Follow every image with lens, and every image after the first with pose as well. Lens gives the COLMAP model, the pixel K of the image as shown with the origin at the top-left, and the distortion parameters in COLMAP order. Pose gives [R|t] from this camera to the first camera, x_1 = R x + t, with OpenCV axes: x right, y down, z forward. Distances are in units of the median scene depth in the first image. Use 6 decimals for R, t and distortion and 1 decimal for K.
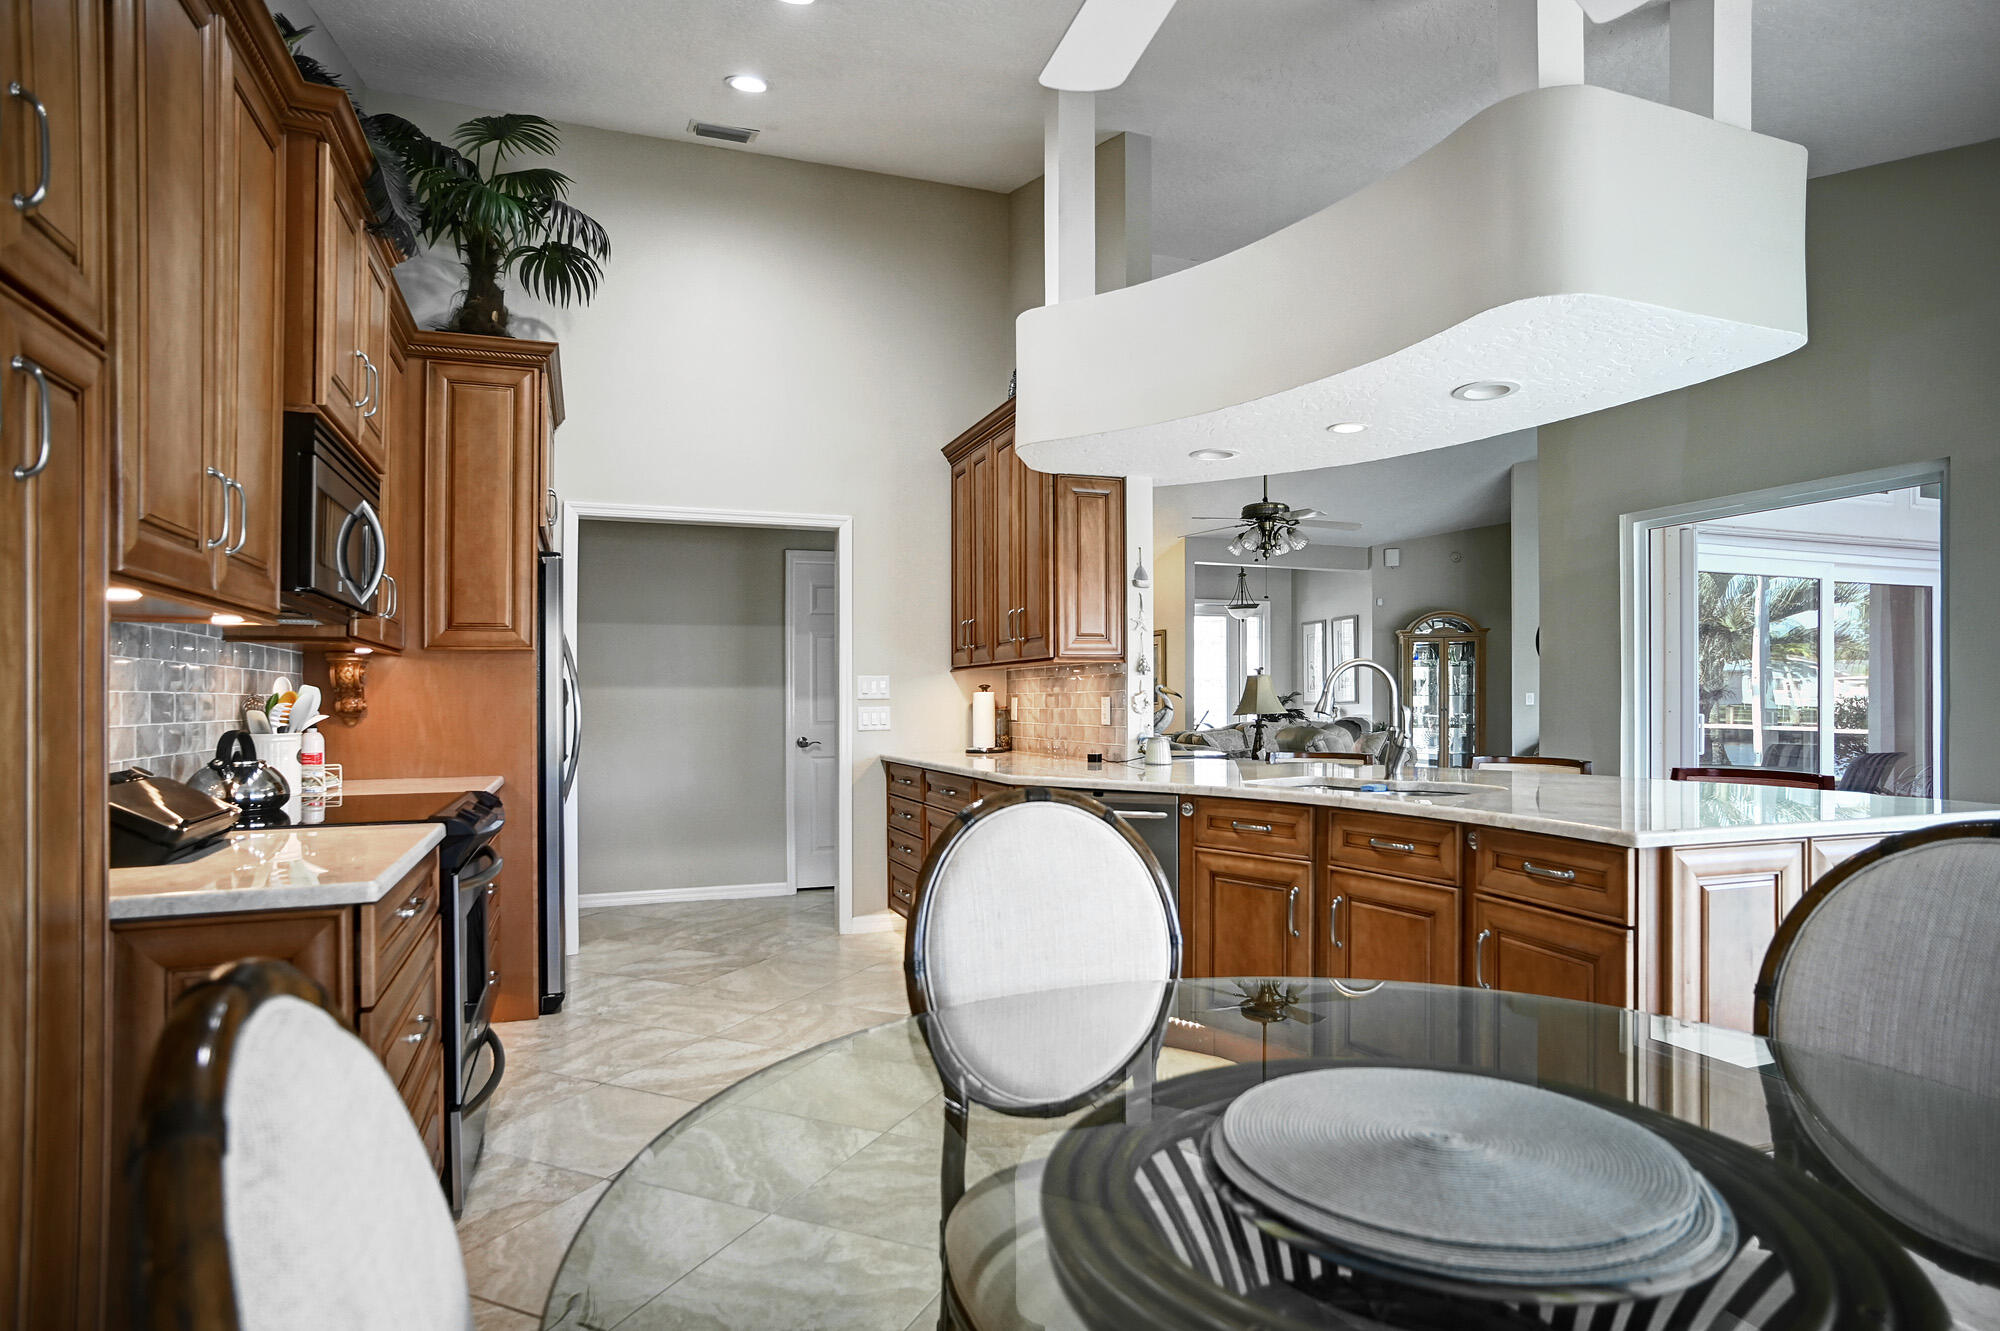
lens RADIAL K [[1073.3, 0, 1015.8], [0, 1073.3, 713.3], [0, 0, 1]] dist [-0.039233, 0.005423]
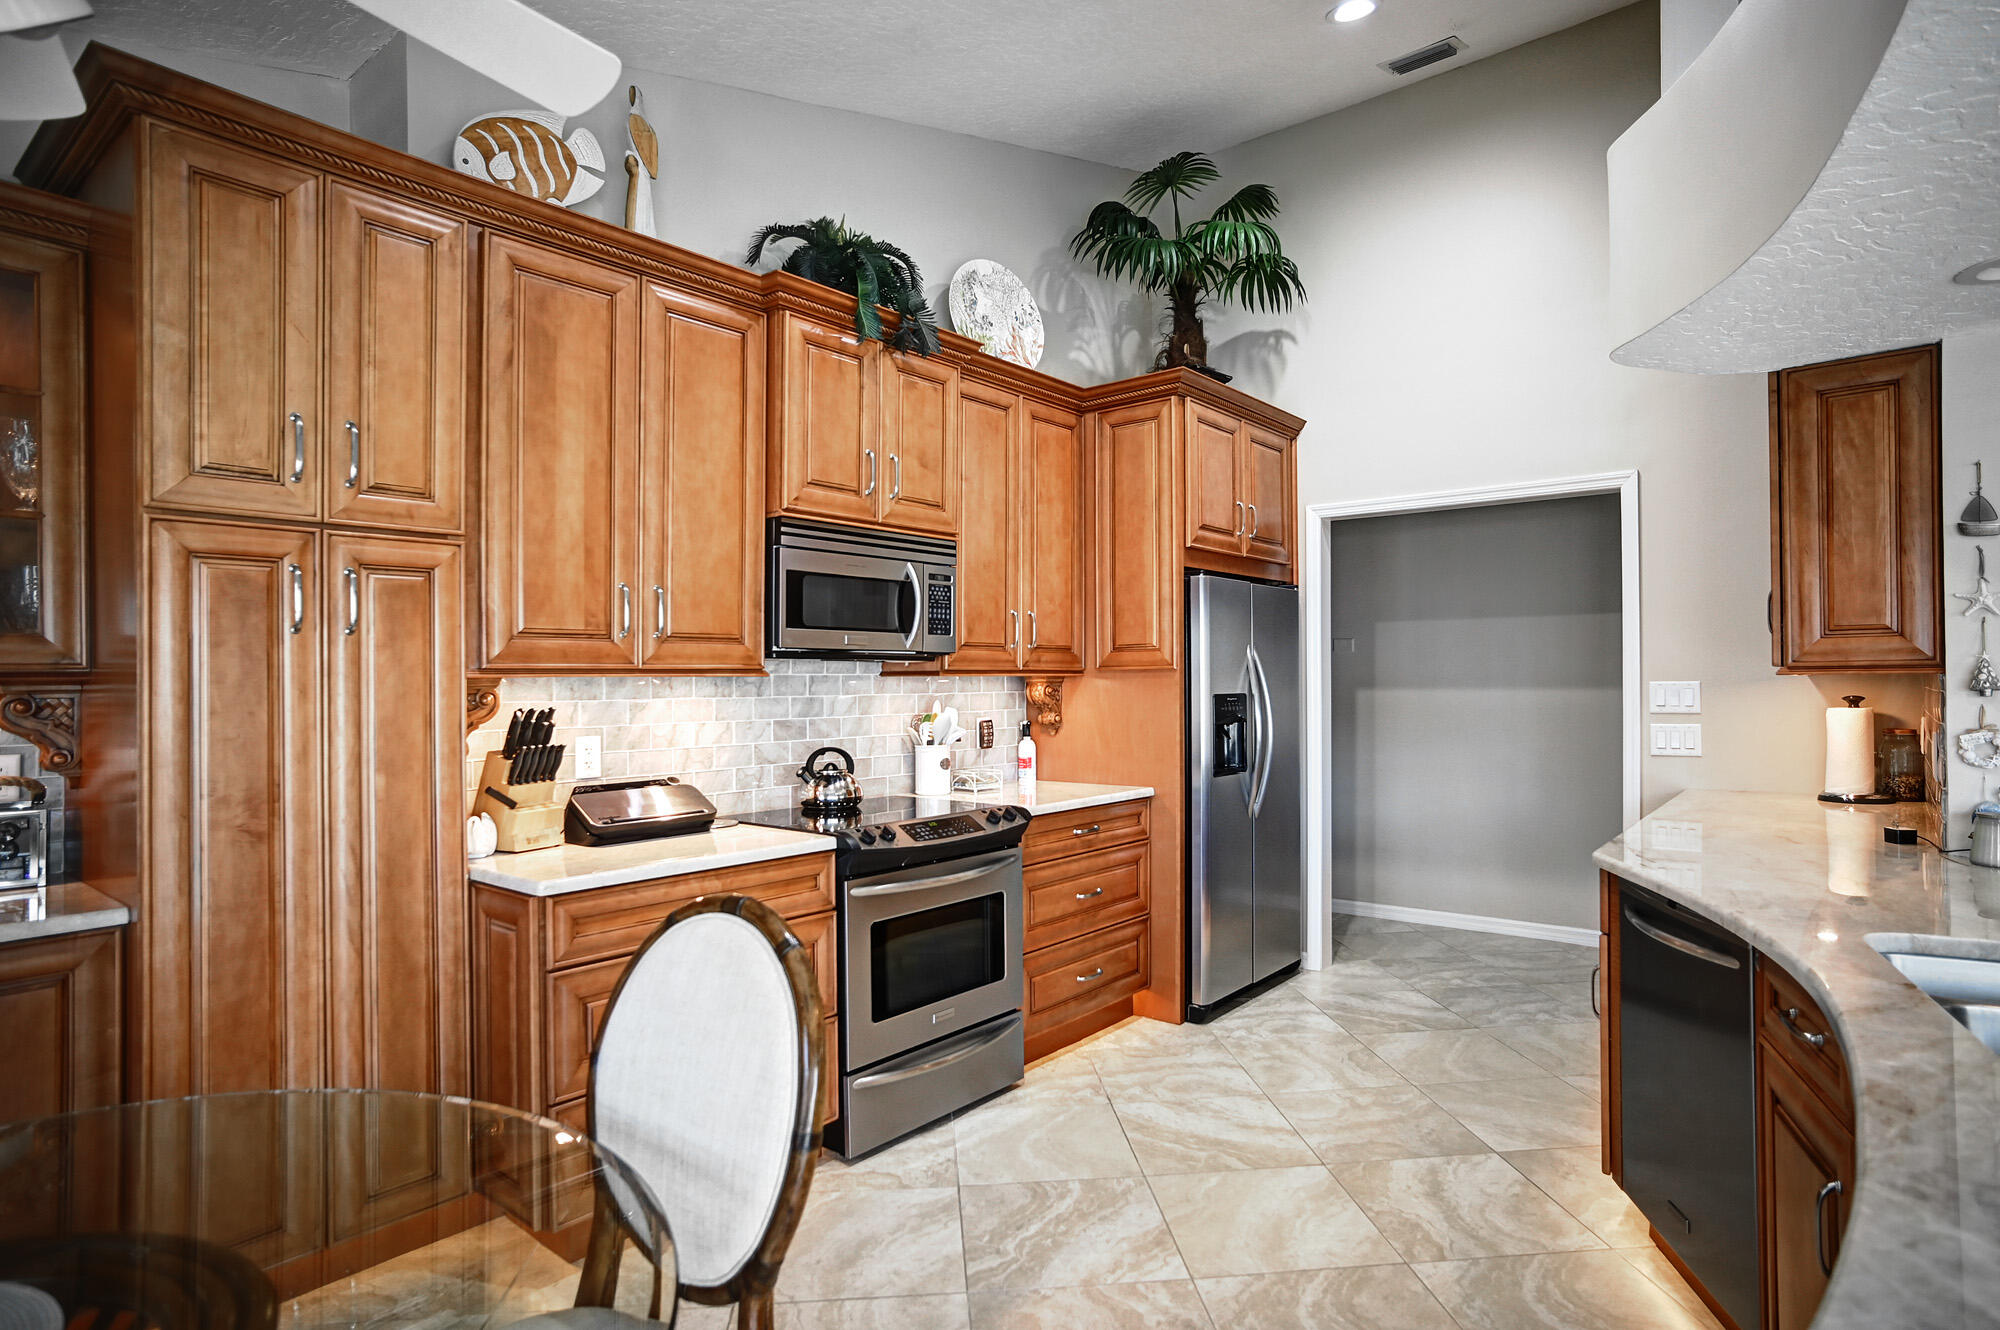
lens RADIAL K [[1073.3, 0, 1013.0], [0, 1073.3, 680.4], [0, 0, 1]] dist [-0.039233, 0.005423]
pose [[0.491575, 0.002386, -0.870832, 0.372809], [-0.004156, 0.999991, 0.000394, -0.046468], [0.870825, 0.003425, 0.491581, 0.345087]]
